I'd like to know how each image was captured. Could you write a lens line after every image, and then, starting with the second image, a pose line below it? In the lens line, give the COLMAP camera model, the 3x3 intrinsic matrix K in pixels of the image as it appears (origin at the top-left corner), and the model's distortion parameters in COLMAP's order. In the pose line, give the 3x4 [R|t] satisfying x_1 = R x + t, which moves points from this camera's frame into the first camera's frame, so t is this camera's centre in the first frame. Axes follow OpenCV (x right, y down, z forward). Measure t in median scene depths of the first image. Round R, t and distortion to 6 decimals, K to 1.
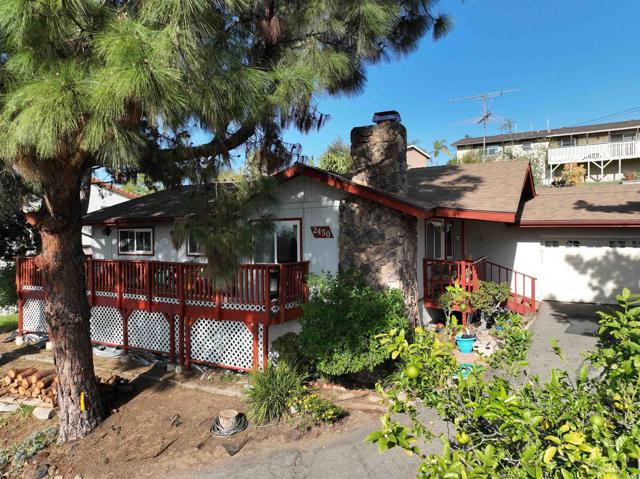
lens RADIAL K [[439.4, 0, 320.0], [0, 439.4, 239.5], [0, 0, 1]] dist [0.003782, 0.005583]
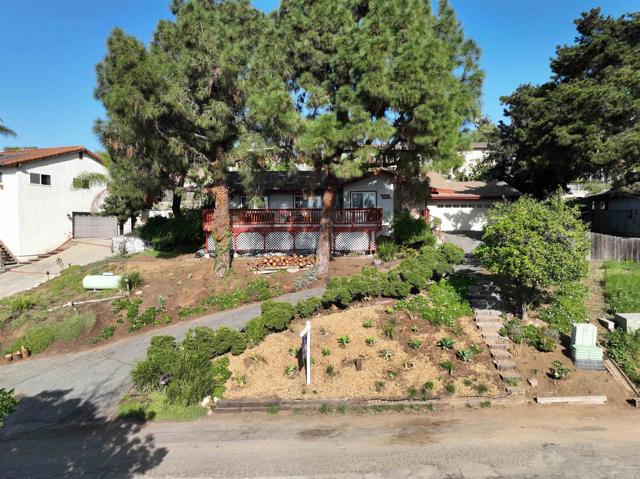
lens RADIAL K [[439.4, 0, 320.0], [0, 439.4, 239.5], [0, 0, 1]] dist [0.003782, 0.005583]
pose [[0.901709, -0.017984, 0.431969, -1.478400], [0.004323, 0.999460, 0.032587, 0.149157], [-0.432322, -0.027517, 0.901300, -1.145266]]
